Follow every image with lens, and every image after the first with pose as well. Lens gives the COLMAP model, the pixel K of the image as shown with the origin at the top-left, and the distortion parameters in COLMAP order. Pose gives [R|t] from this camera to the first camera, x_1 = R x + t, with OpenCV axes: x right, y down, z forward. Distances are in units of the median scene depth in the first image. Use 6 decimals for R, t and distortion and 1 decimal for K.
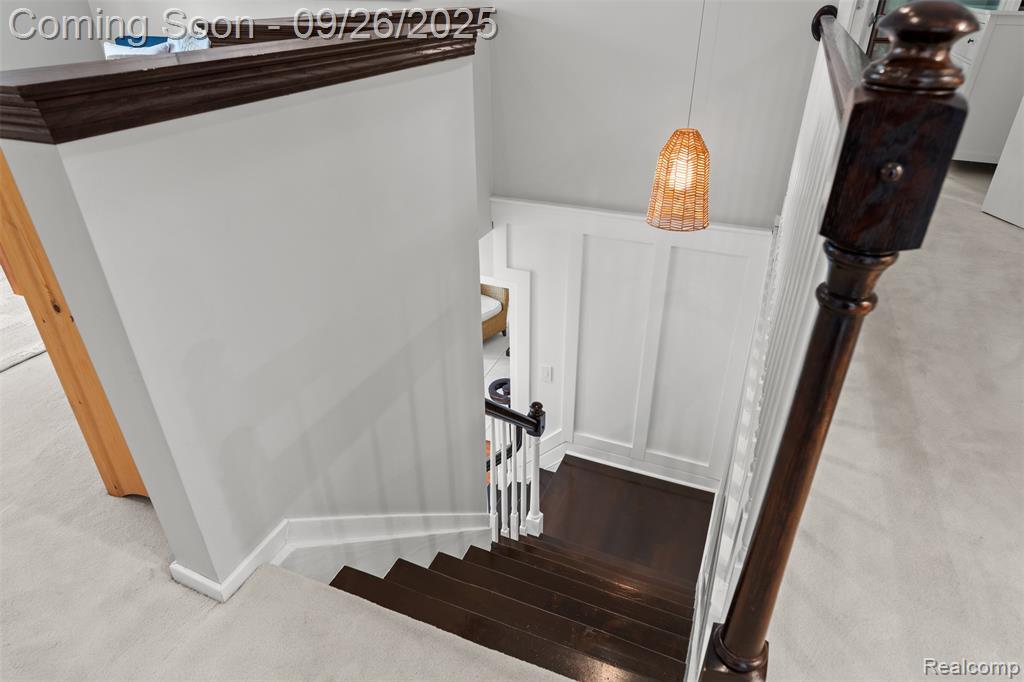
lens RADIAL K [[615.3, 0, 514.7], [0, 615.3, 340.6], [0, 0, 1]] dist [-0.000877, -0.003388]
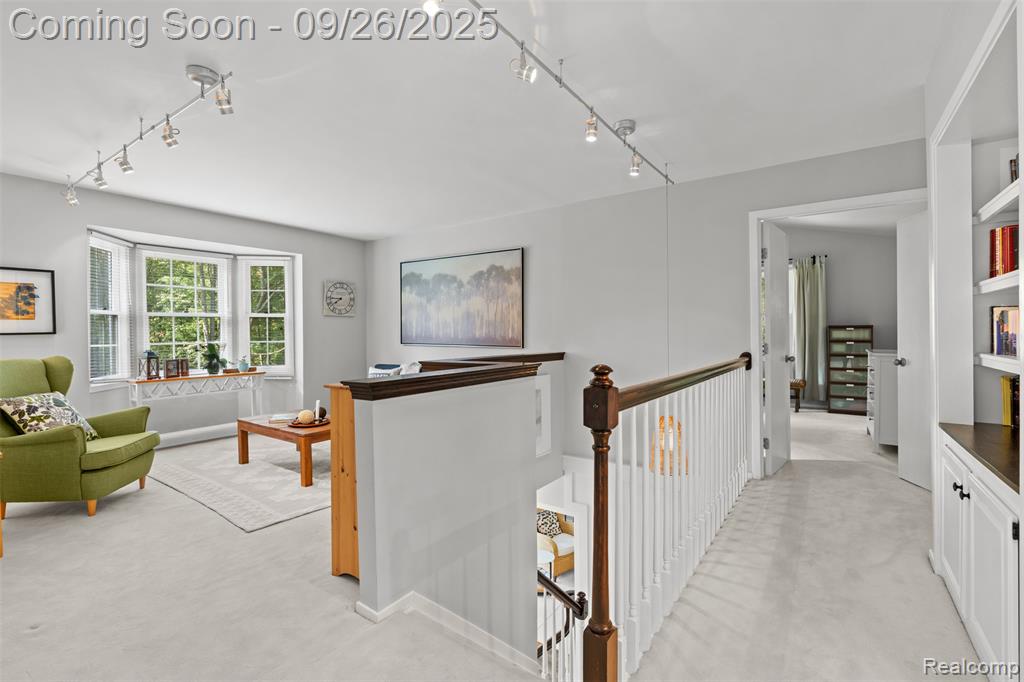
lens RADIAL K [[457.9, 0, 512.7], [0, 457.9, 338.3], [0, 0, 1]] dist [-0.000449, 0.000095]
pose [[0.976958, -0.008037, -0.213278, 0.218655], [-0.098120, 0.870516, -0.482259, 0.225315], [0.189538, 0.492074, 0.849670, -0.492450]]
